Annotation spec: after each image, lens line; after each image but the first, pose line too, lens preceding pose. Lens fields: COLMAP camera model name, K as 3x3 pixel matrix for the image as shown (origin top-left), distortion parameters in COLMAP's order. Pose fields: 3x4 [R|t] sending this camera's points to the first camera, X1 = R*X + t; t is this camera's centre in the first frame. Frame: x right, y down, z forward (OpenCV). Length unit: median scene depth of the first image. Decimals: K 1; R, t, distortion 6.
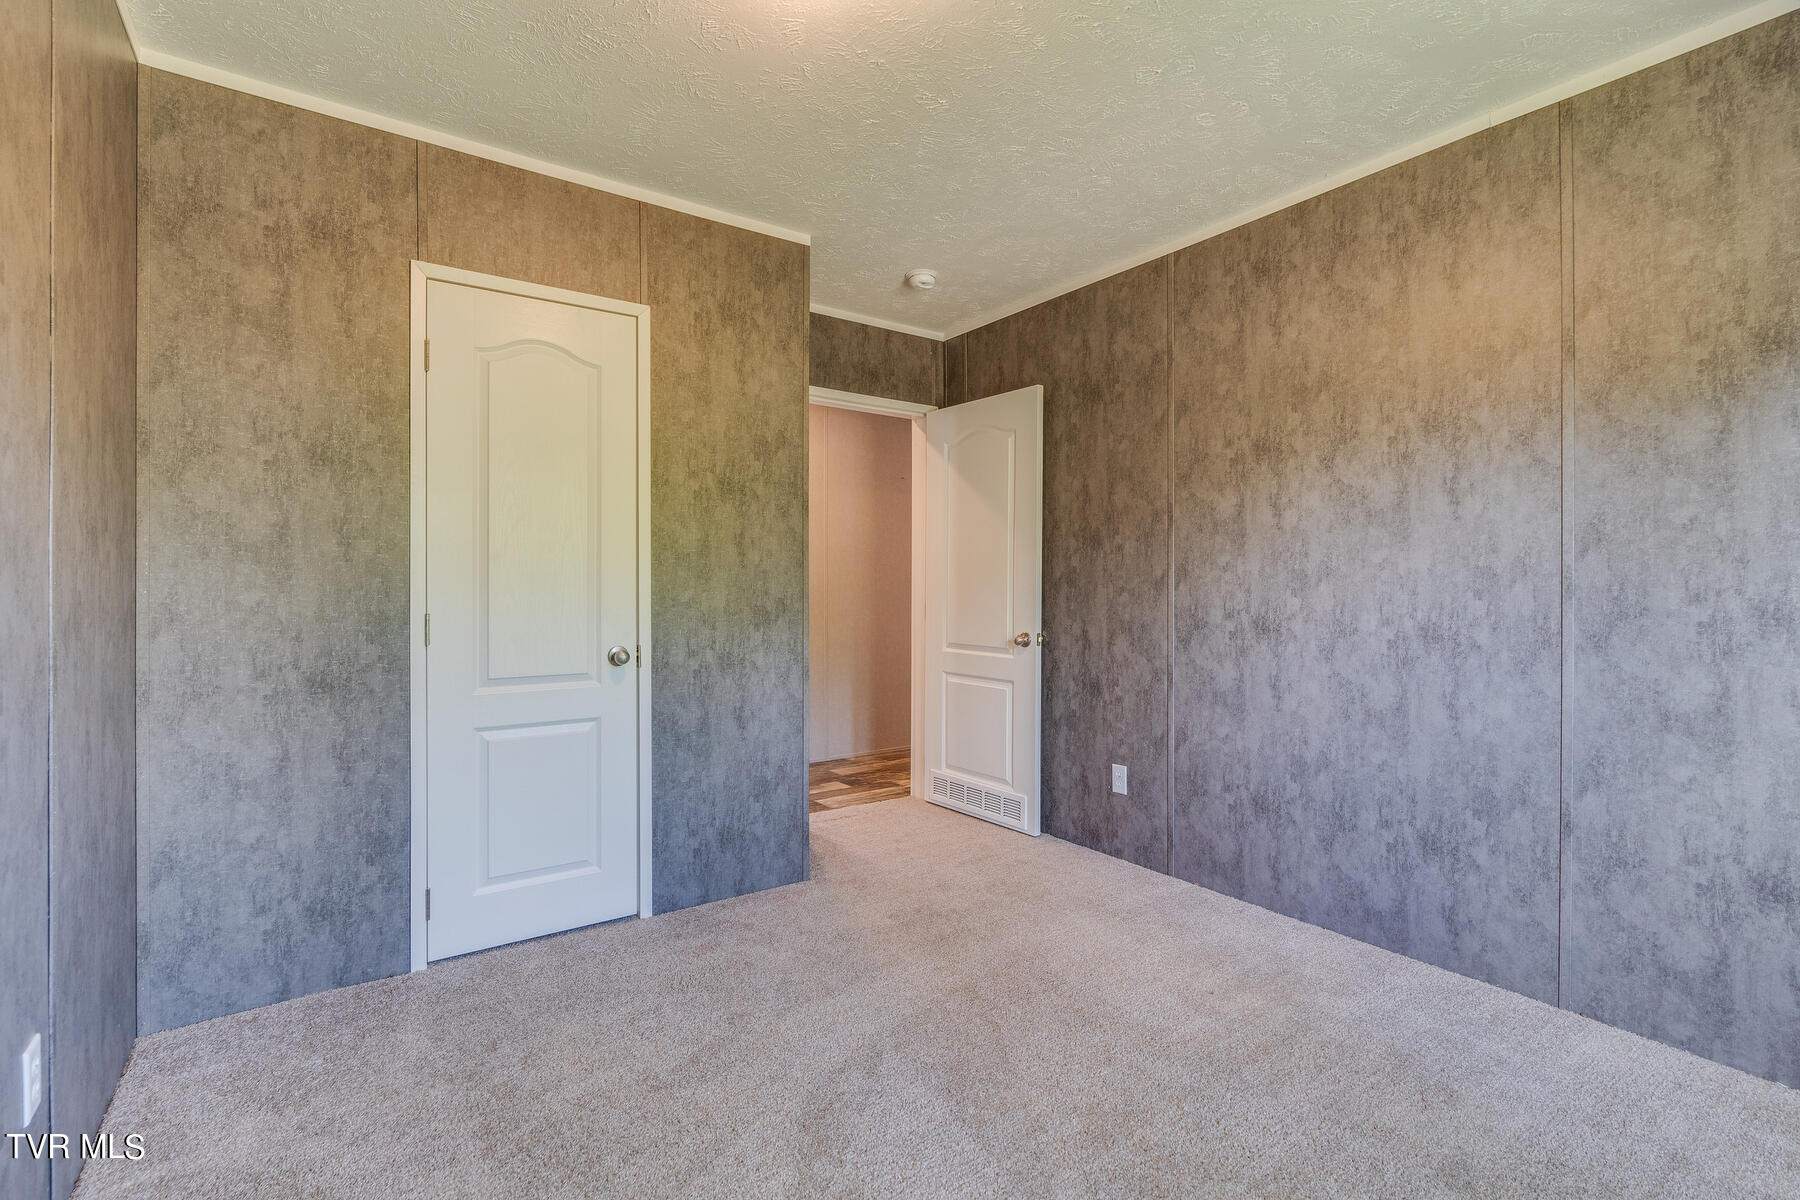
lens RADIAL K [[833.6, 0, 903.9], [0, 833.6, 587.6], [0, 0, 1]] dist [0.000893, 0.000669]
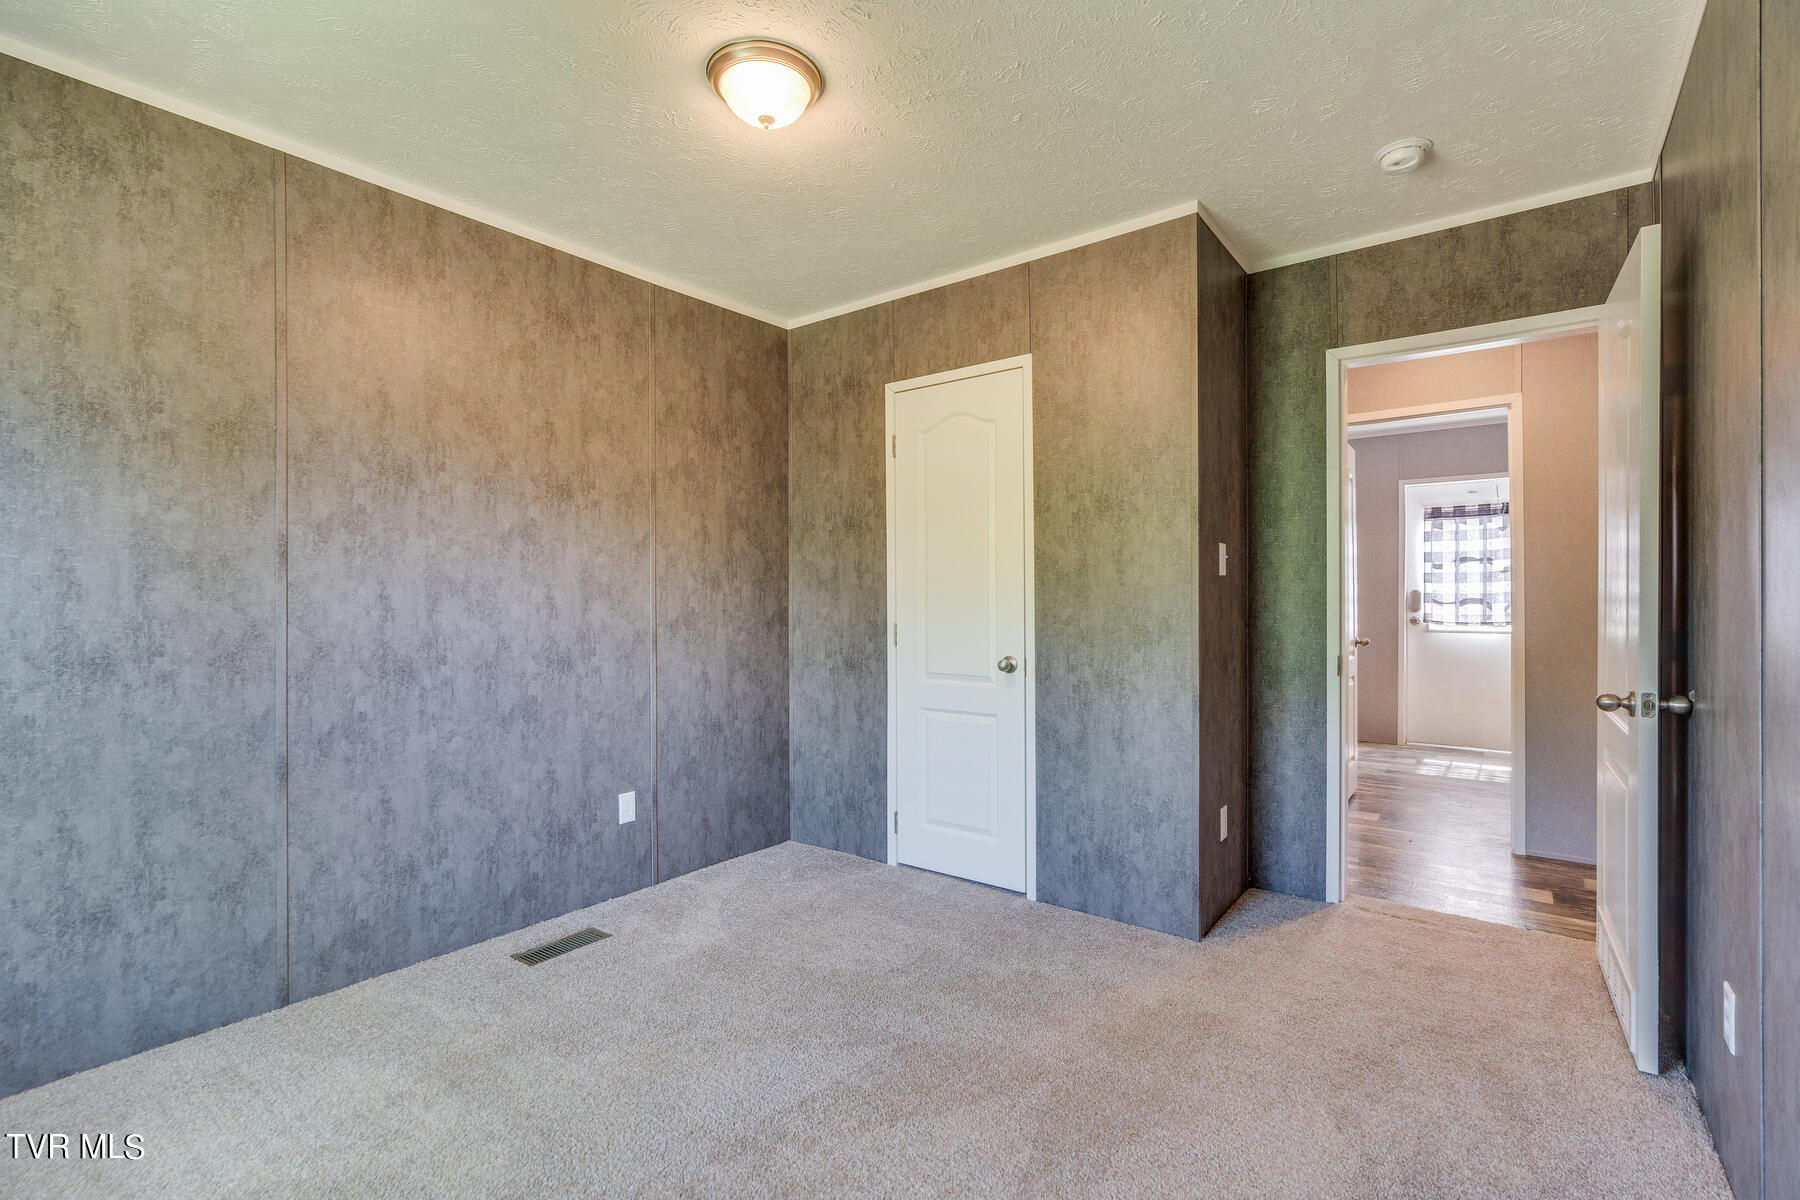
lens RADIAL K [[833.6, 0, 890.9], [0, 833.6, 606.1], [0, 0, 1]] dist [0.000893, 0.000669]
pose [[0.276021, 0.004128, -0.961143, 0.748099], [-0.000233, 0.999991, 0.004228, -0.003979], [0.961152, -0.000943, 0.276020, 0.534535]]
